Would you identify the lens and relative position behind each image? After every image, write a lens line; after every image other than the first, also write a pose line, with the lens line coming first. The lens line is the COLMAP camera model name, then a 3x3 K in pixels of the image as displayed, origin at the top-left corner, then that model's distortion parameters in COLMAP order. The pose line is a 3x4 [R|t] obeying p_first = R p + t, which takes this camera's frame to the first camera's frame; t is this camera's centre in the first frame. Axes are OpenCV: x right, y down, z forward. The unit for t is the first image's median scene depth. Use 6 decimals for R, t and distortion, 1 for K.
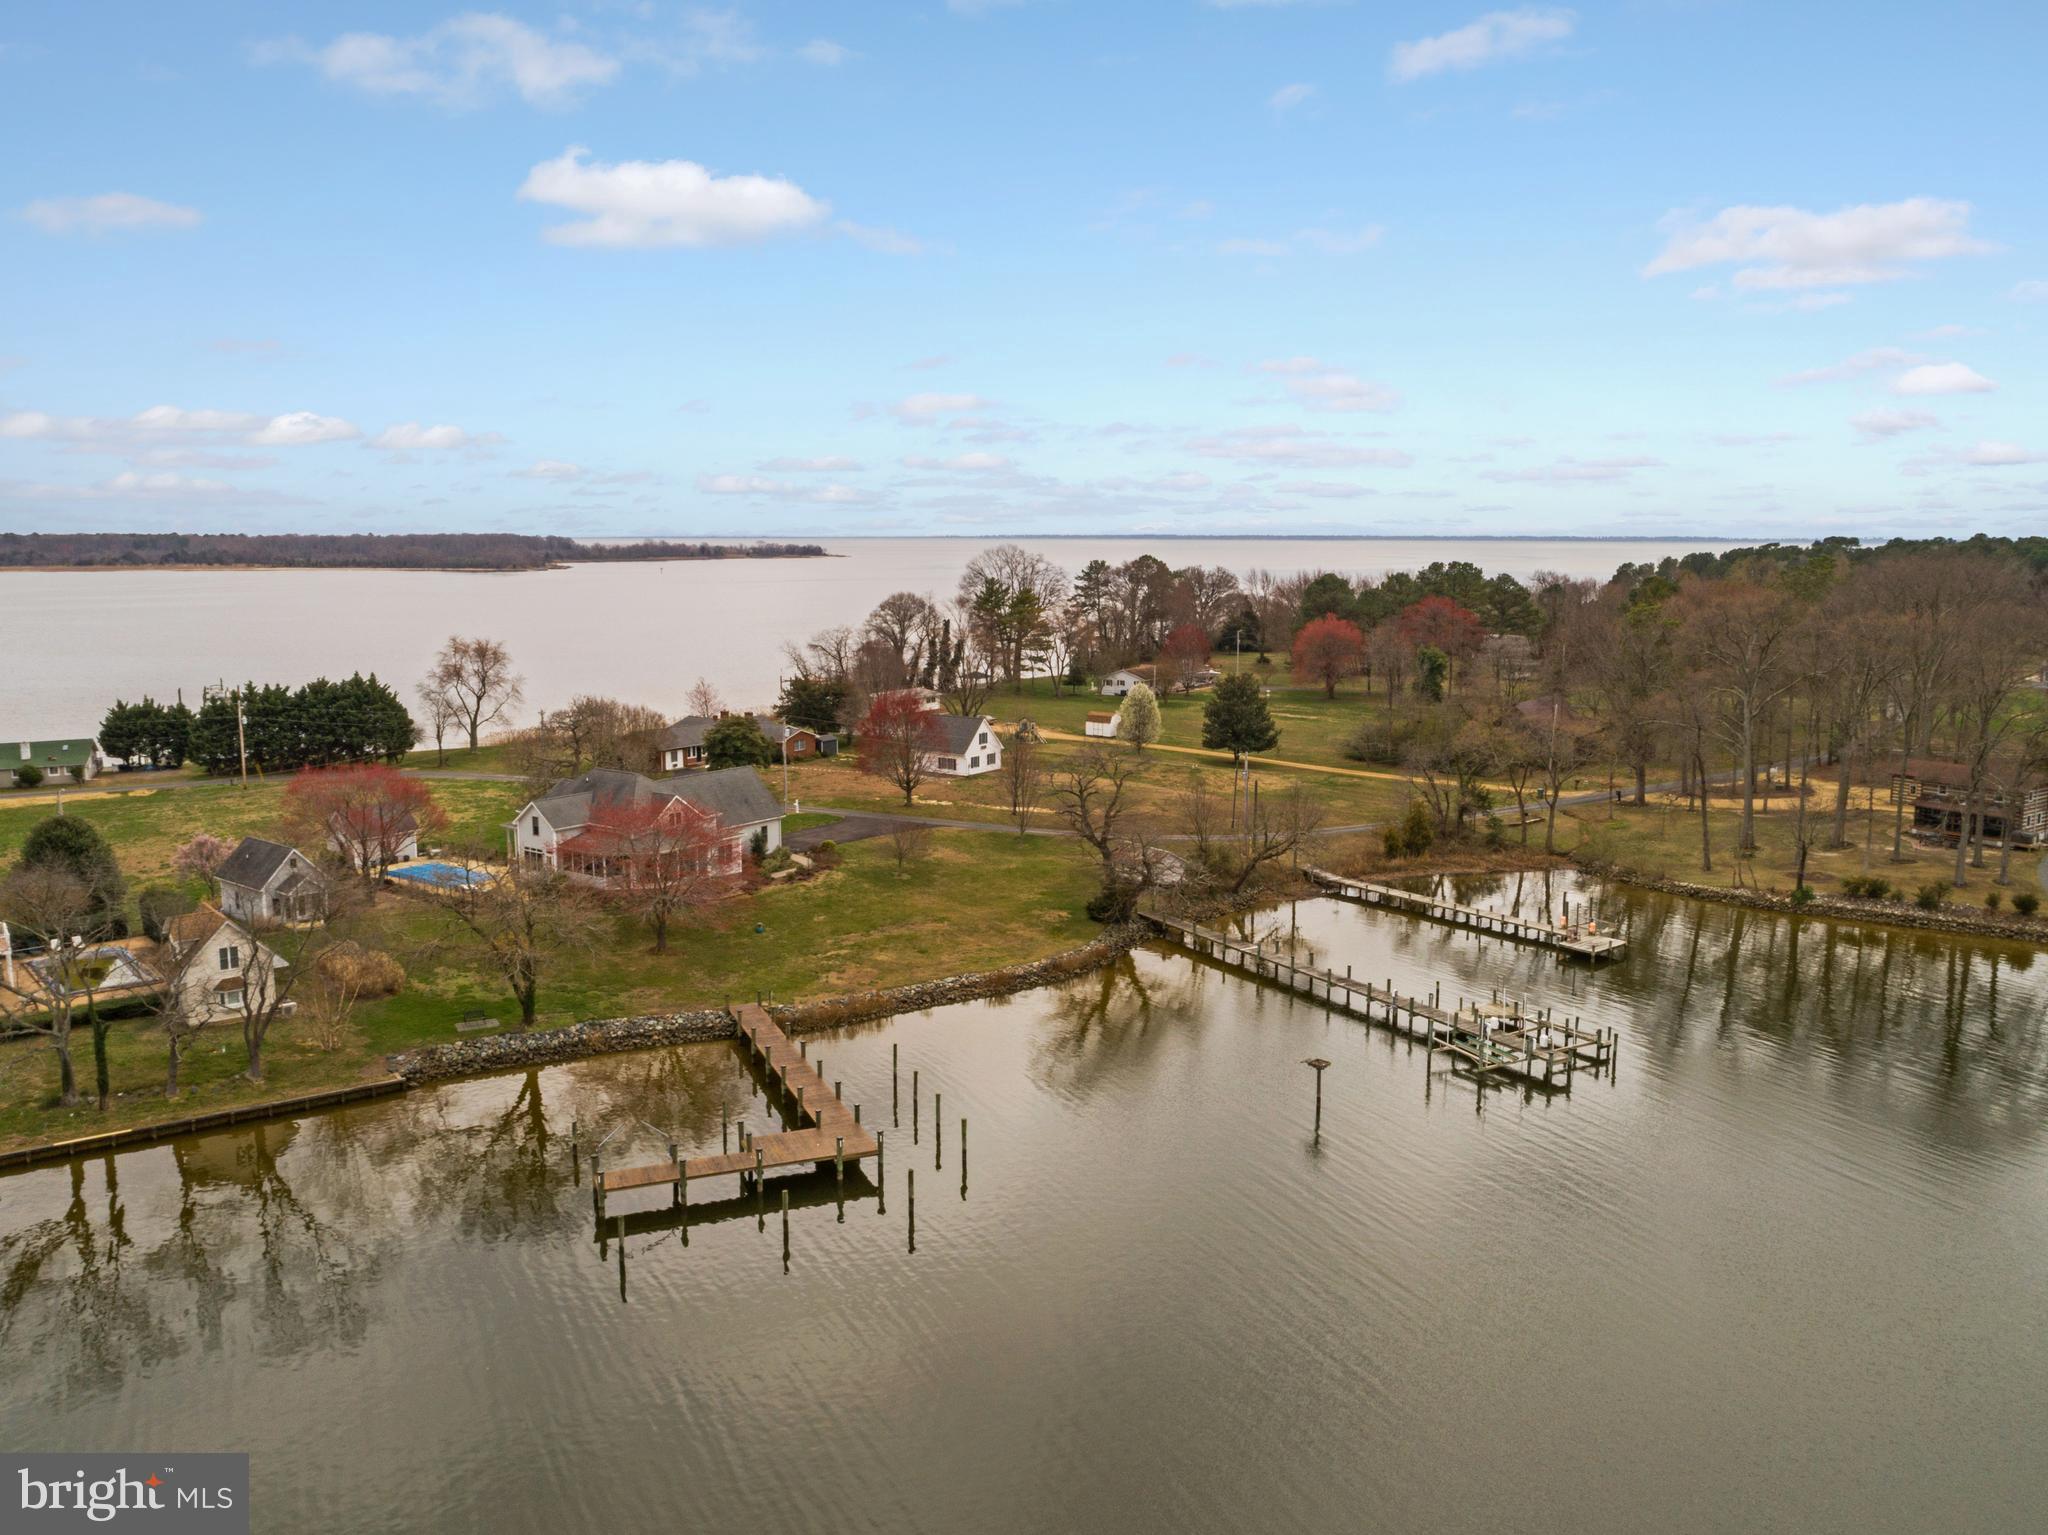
lens RADIAL K [[1457.1, 0, 1023.3], [0, 1457.1, 773.5], [0, 0, 1]] dist [-0.038562, 0.003979]
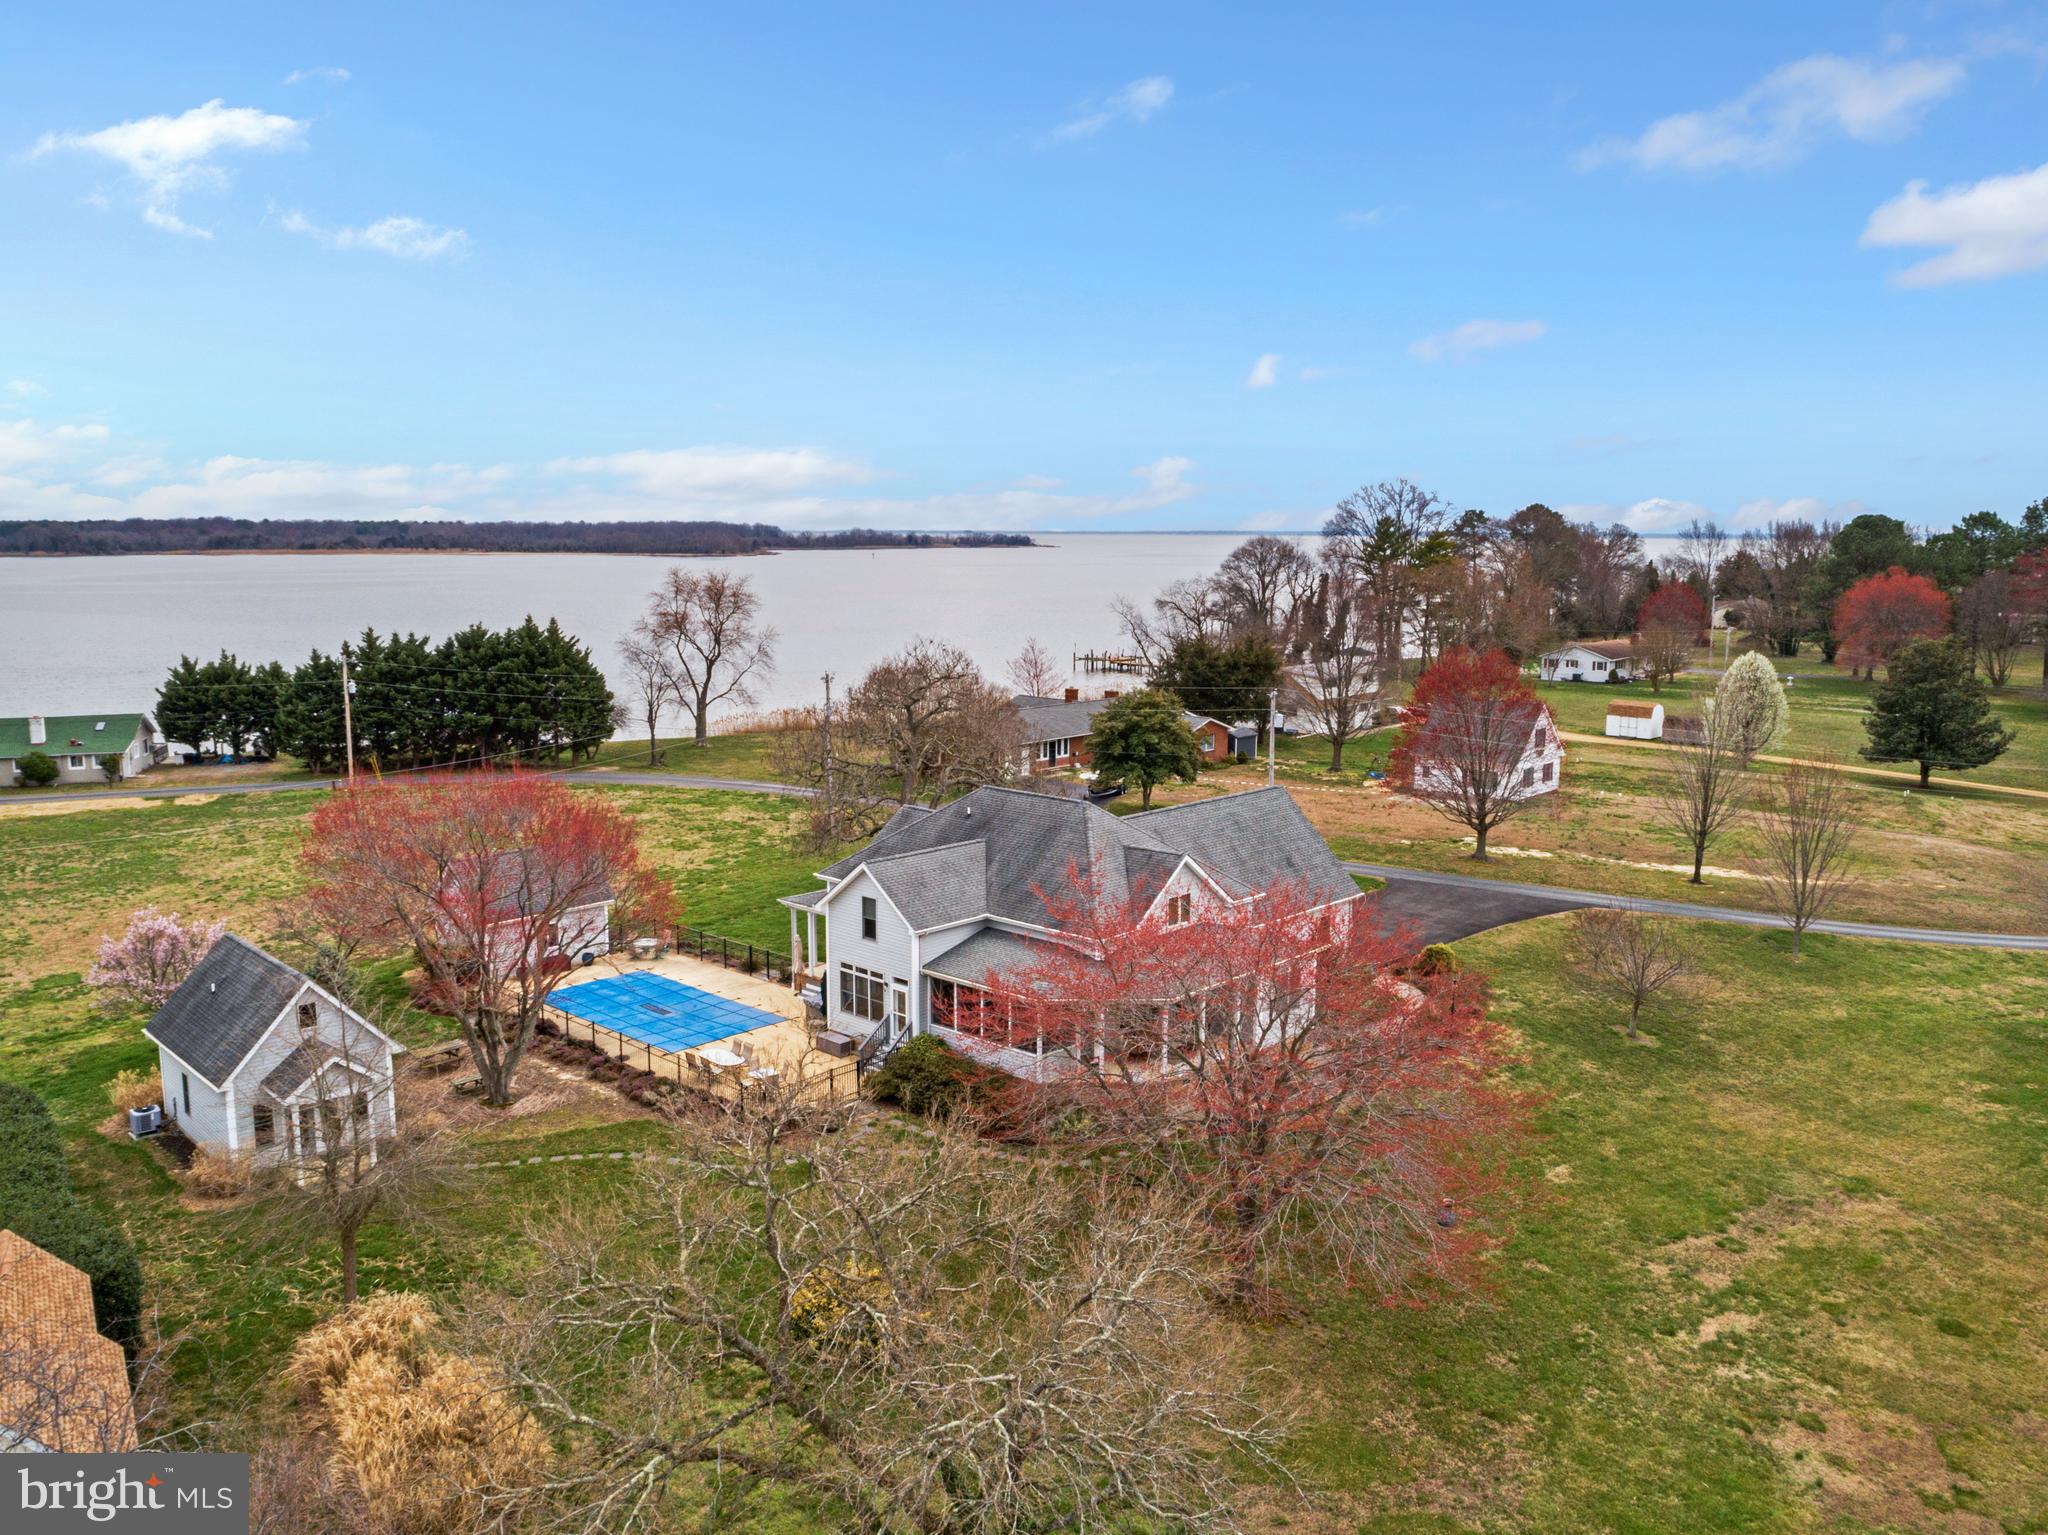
lens RADIAL K [[1457.1, 0, 1023.3], [0, 1457.1, 773.5], [0, 0, 1]] dist [-0.038562, 0.003979]
pose [[0.991641, 0.020939, -0.127317, -0.160600], [-0.020816, 0.999781, 0.002298, -0.006535], [0.127337, 0.000371, 0.991859, 0.389729]]
